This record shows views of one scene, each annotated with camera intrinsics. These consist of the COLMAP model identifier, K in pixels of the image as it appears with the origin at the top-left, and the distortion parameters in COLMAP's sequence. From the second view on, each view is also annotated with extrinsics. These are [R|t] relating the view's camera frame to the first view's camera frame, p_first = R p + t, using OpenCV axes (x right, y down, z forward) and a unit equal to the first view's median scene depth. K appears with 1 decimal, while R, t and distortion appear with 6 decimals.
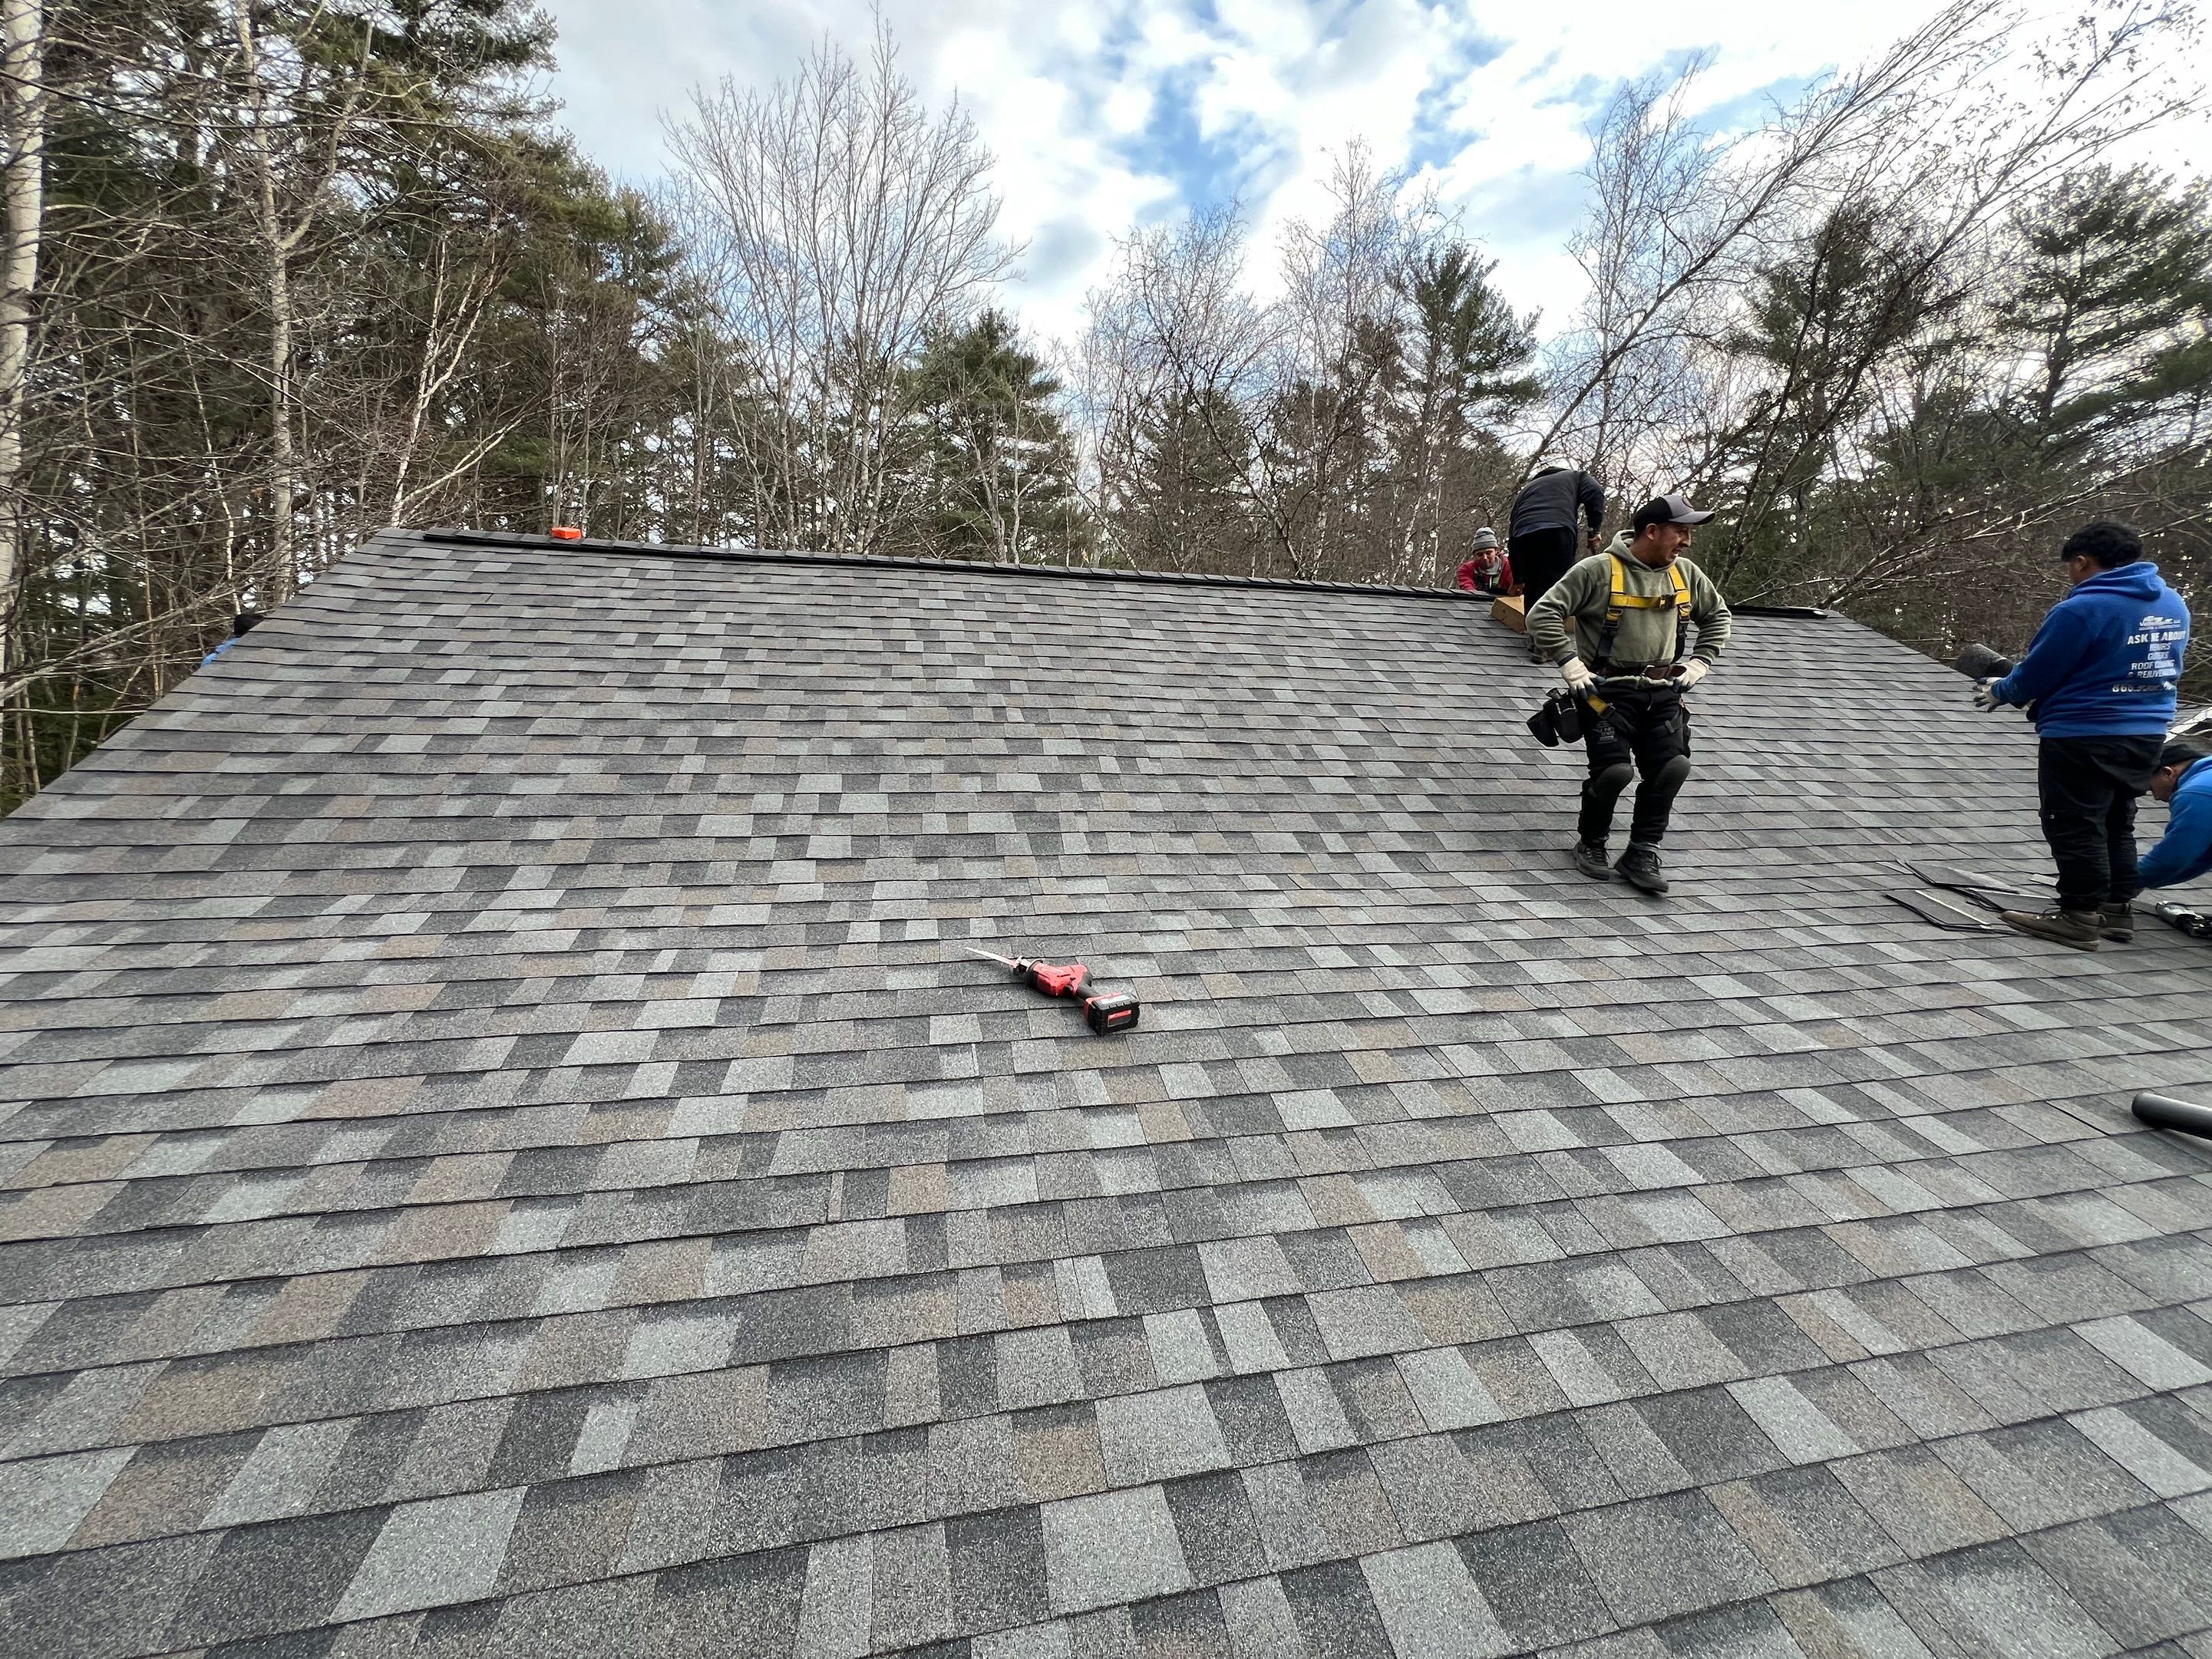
lens RADIAL K [[875.9, 0, 1106.0], [0, 875.9, 829.5], [0, 0, 1]] dist [-0.000001, -0.000205]
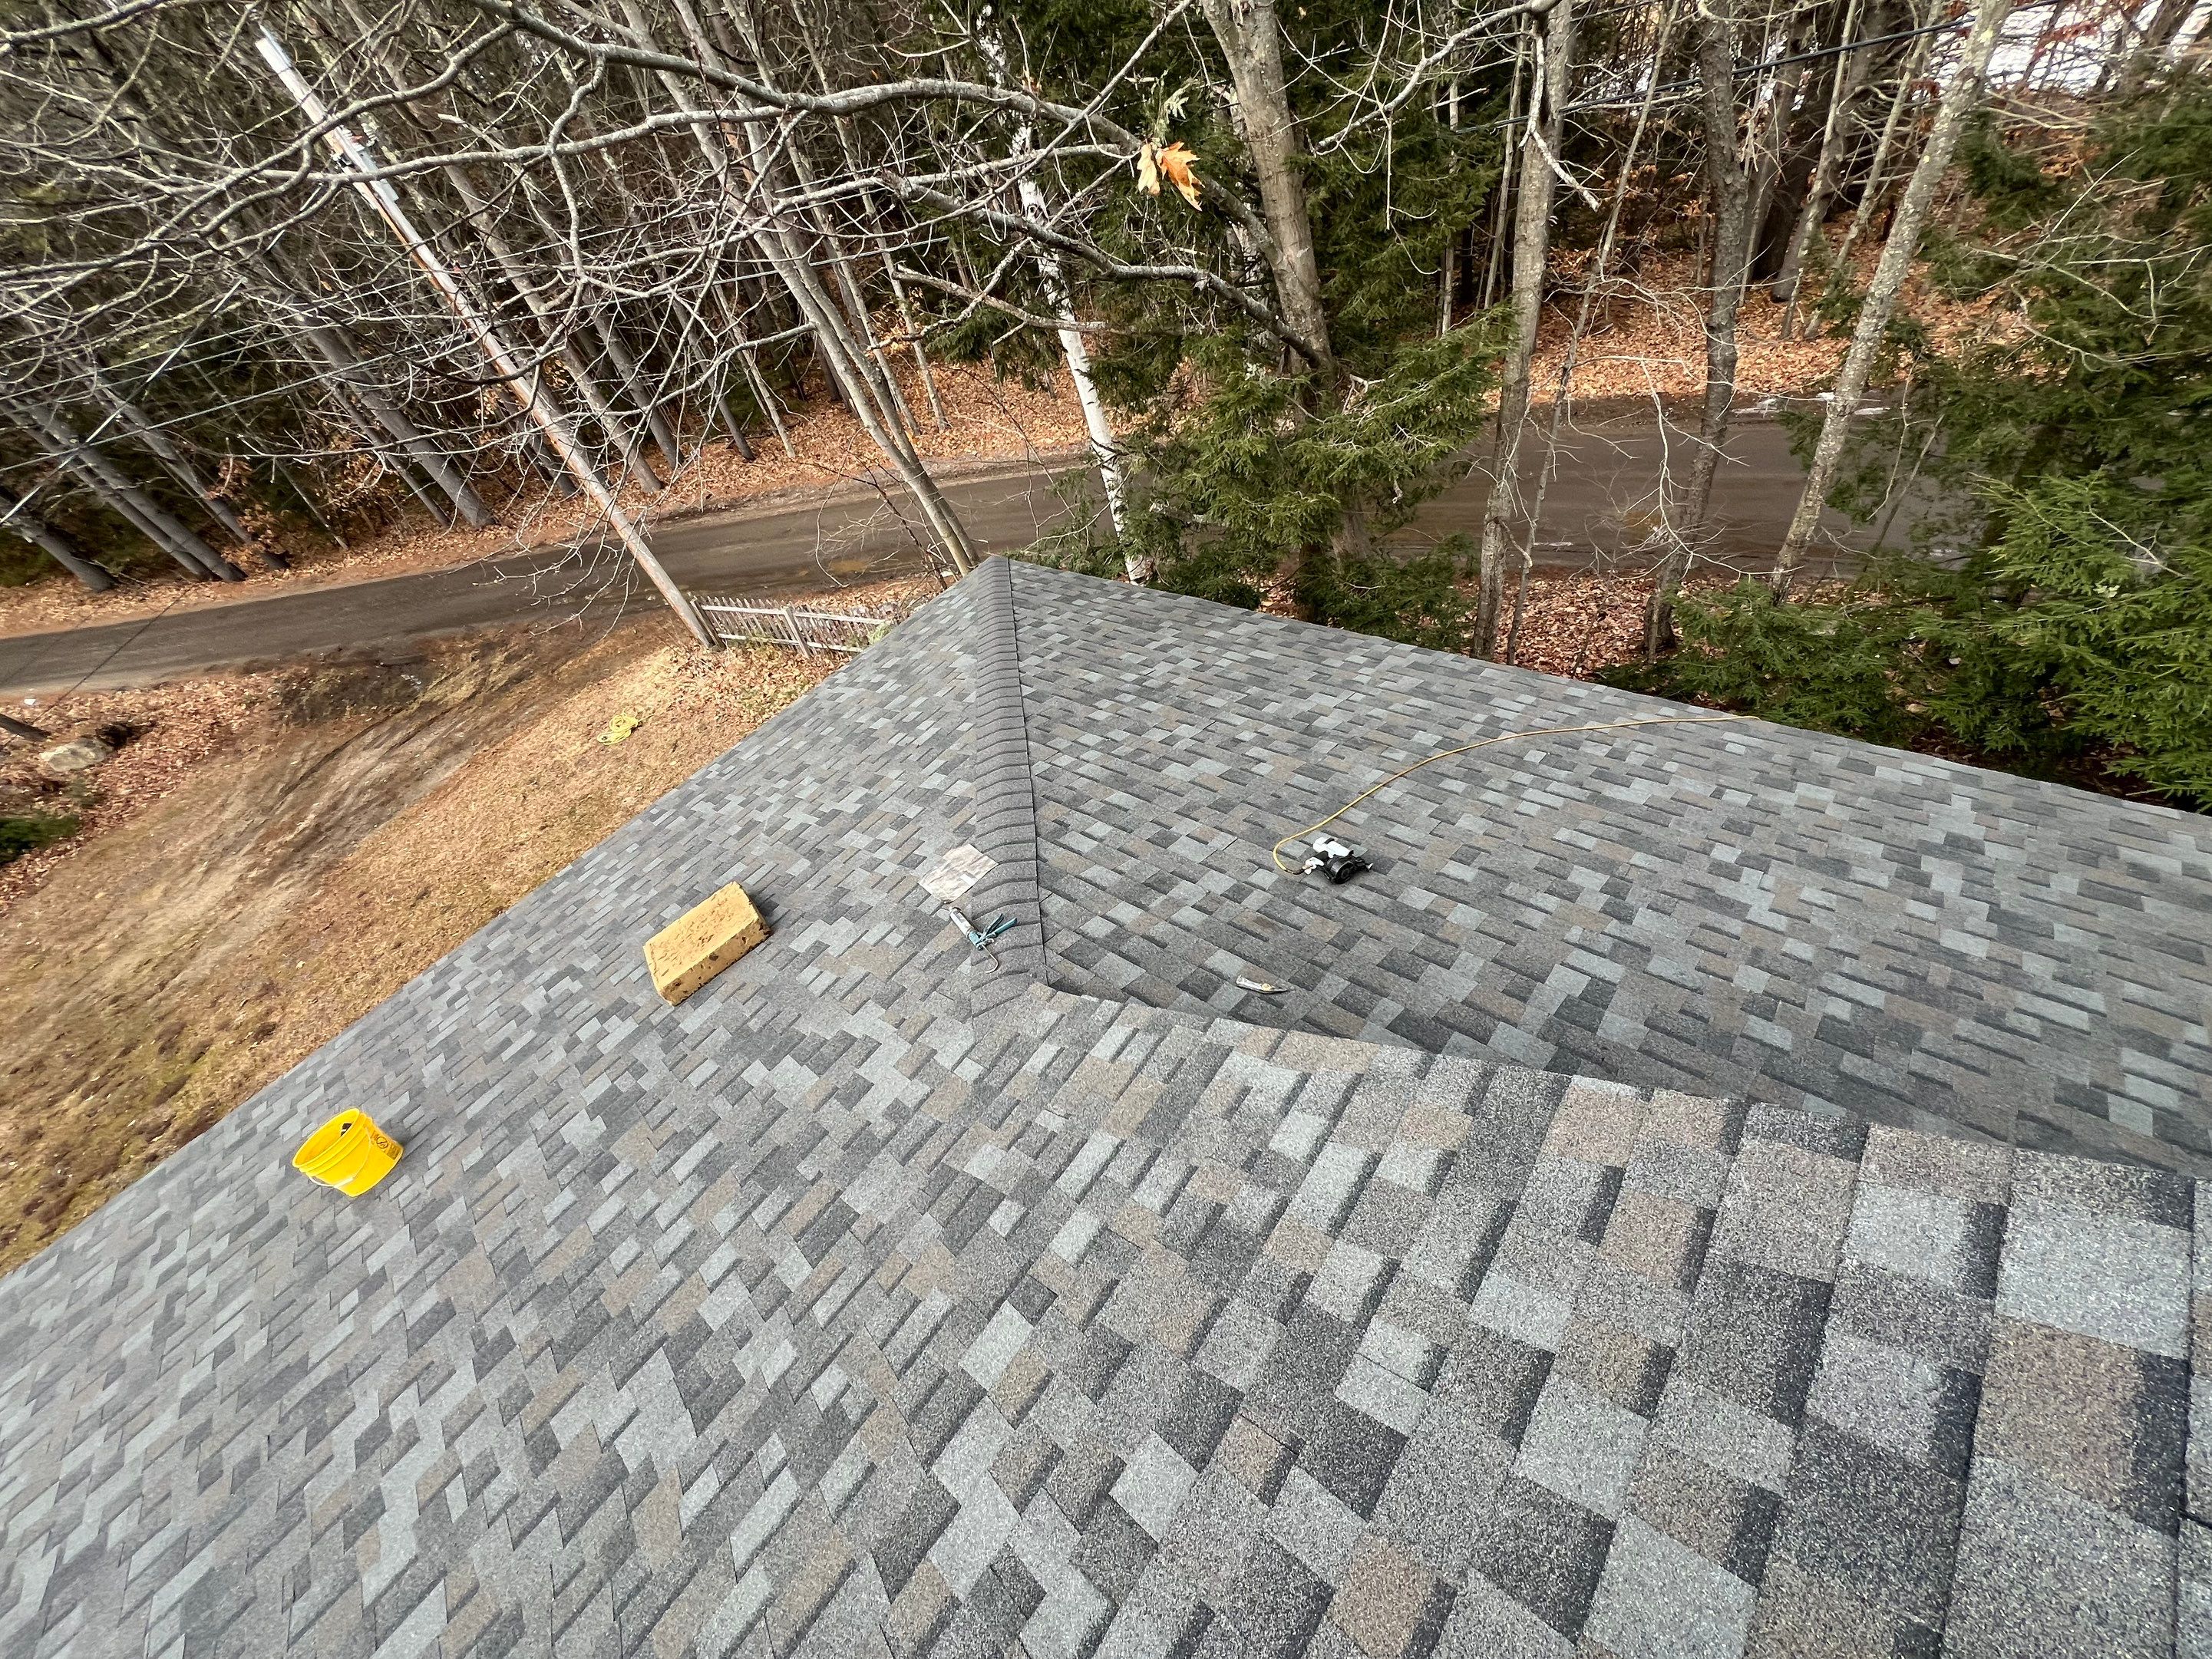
lens RADIAL K [[875.9, 0, 1106.0], [0, 875.9, 829.5], [0, 0, 1]] dist [-0.000001, -0.000205]
pose [[-0.786441, 0.520460, -0.332614, -0.823871], [0.123202, 0.659861, 0.741218, -0.698685], [0.605254, 0.541946, -0.583064, 1.166287]]
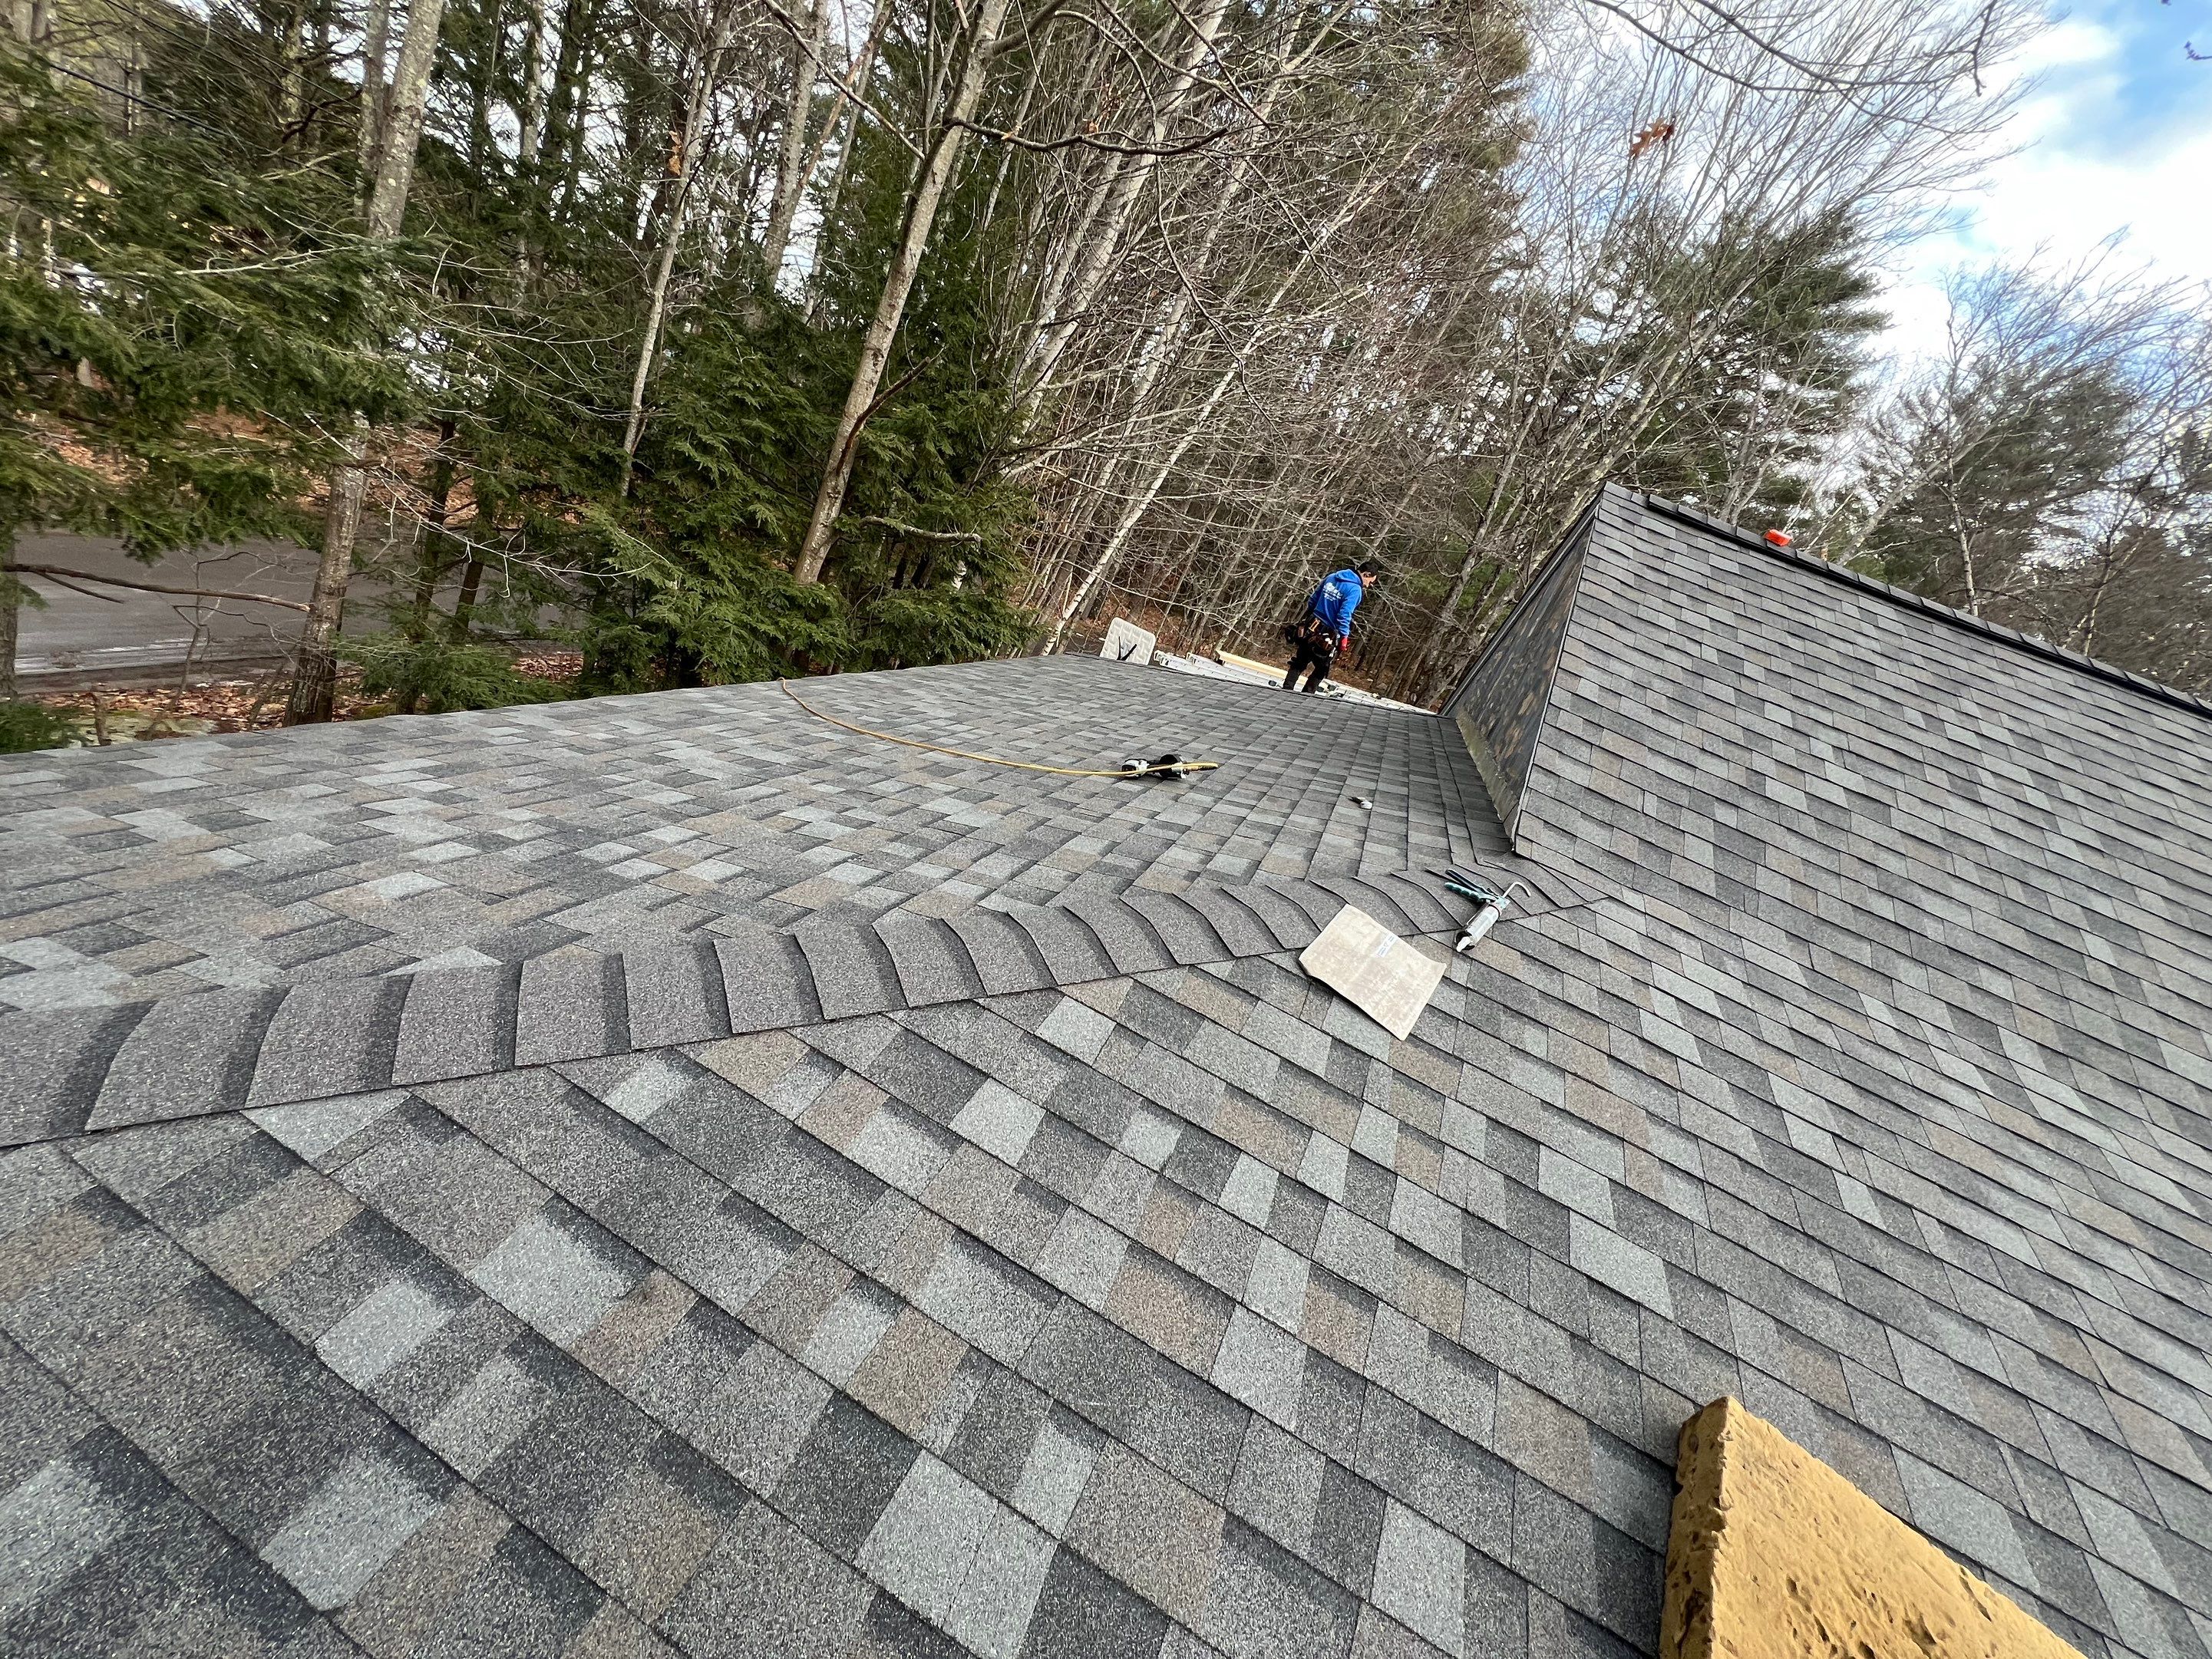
lens RADIAL K [[875.9, 0, 1106.0], [0, 875.9, 829.5], [0, 0, 1]] dist [-0.000001, -0.000205]
pose [[0.788210, 0.463989, -0.404277, -0.973074], [-0.407359, 0.885778, 0.222389, 0.030487], [0.461285, -0.010603, 0.887188, -0.237423]]
